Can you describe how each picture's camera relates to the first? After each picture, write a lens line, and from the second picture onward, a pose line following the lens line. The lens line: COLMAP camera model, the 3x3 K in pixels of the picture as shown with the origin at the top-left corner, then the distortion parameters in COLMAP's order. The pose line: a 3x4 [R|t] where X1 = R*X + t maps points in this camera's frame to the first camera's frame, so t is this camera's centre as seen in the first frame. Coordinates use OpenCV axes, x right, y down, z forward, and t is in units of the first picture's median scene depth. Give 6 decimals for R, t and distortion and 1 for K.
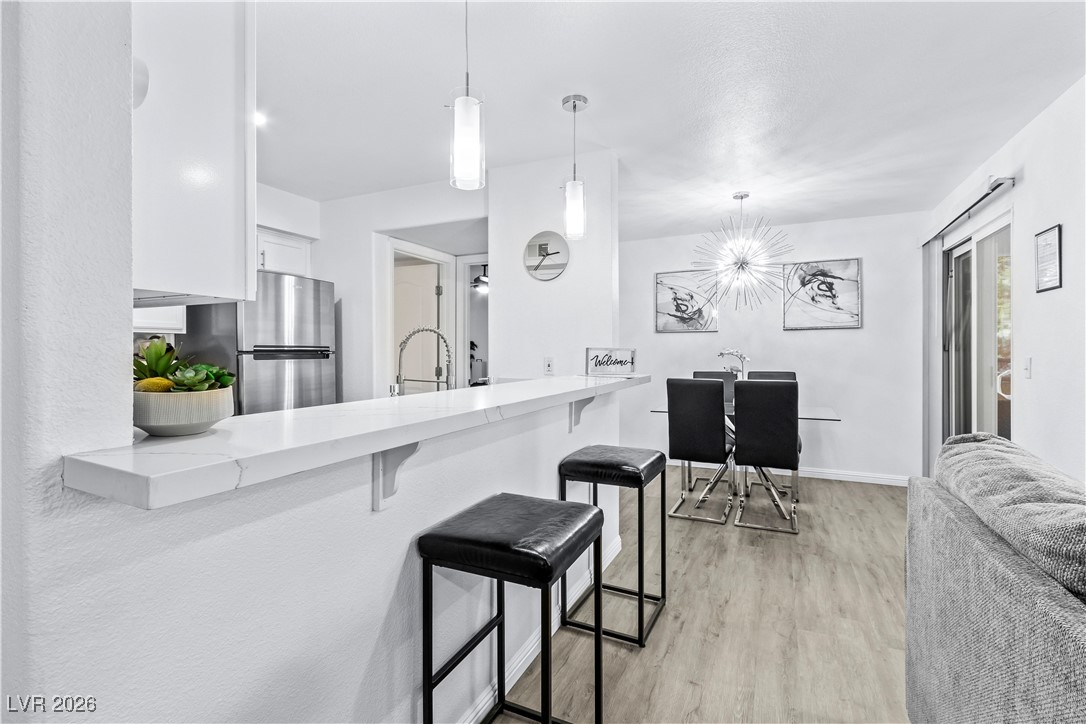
lens RADIAL K [[502.3, 0, 539.0], [0, 502.3, 353.9], [0, 0, 1]] dist [0.002878, -0.001367]
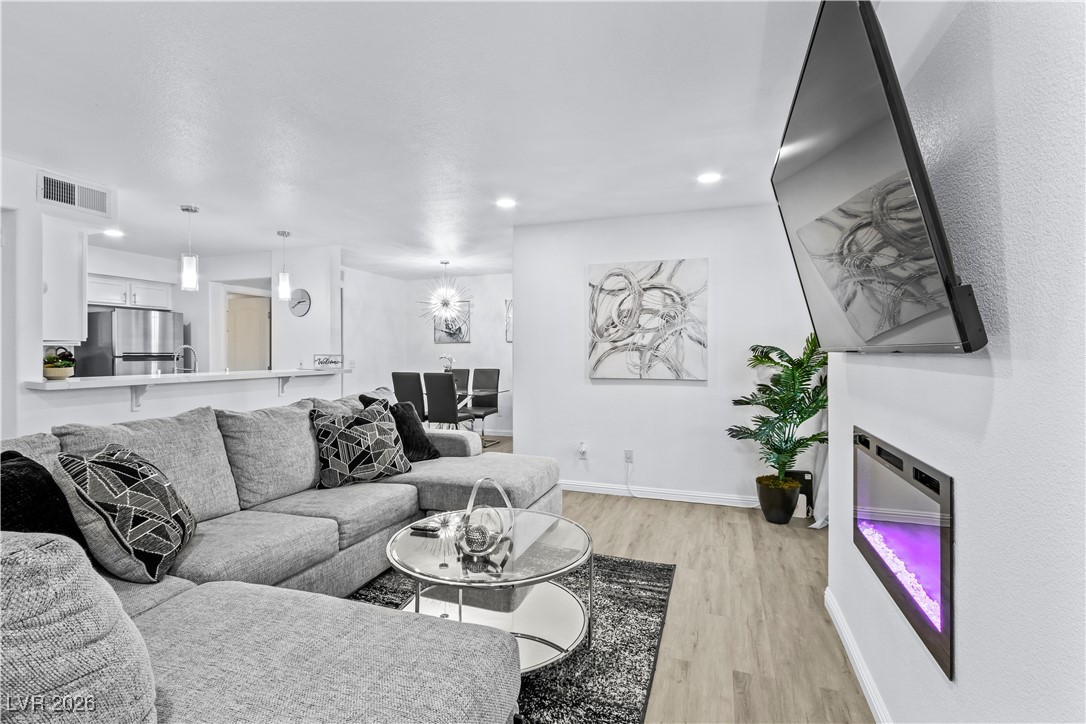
lens RADIAL K [[502.3, 0, 547.2], [0, 502.3, 357.8], [0, 0, 1]] dist [0.002878, -0.001367]
pose [[0.995017, -0.001477, 0.099698, 0.532818], [0.001259, 0.999997, 0.002240, -0.001580], [-0.099700, -0.002103, 0.995015, -0.647274]]
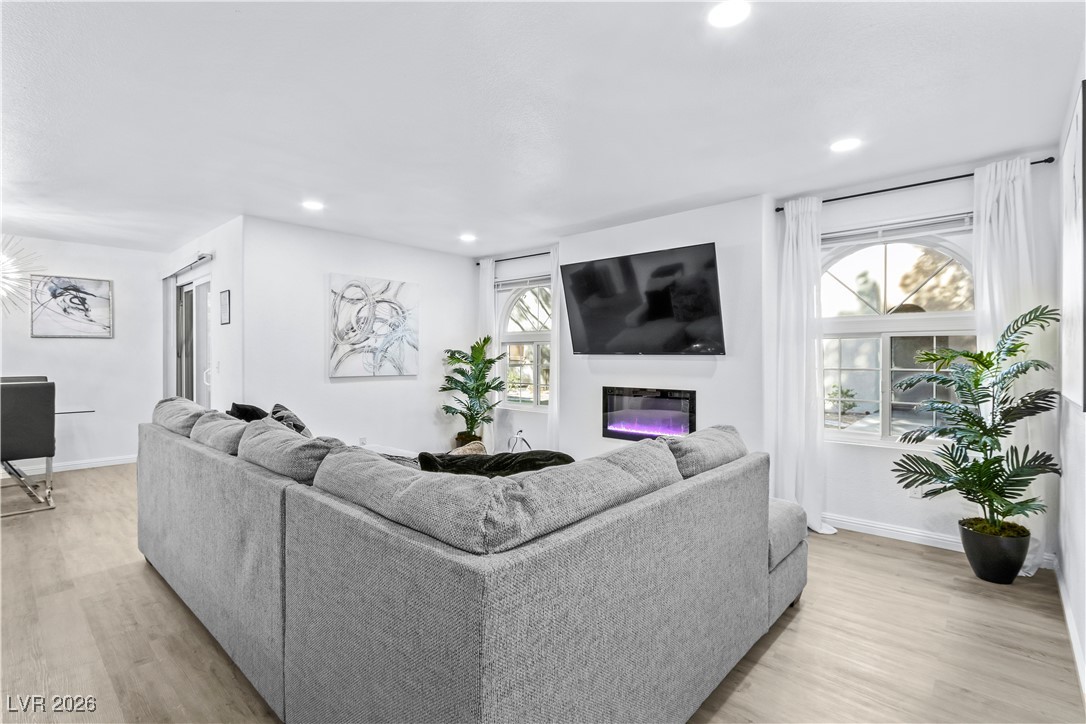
lens RADIAL K [[502.3, 0, 541.2], [0, 502.3, 355.8], [0, 0, 1]] dist [0.002878, -0.001367]
pose [[0.293690, 0.001108, 0.955900, -0.245724], [0.005924, 0.999978, -0.002979, 0.001048], [-0.955882, 0.006538, 0.293677, -0.392383]]
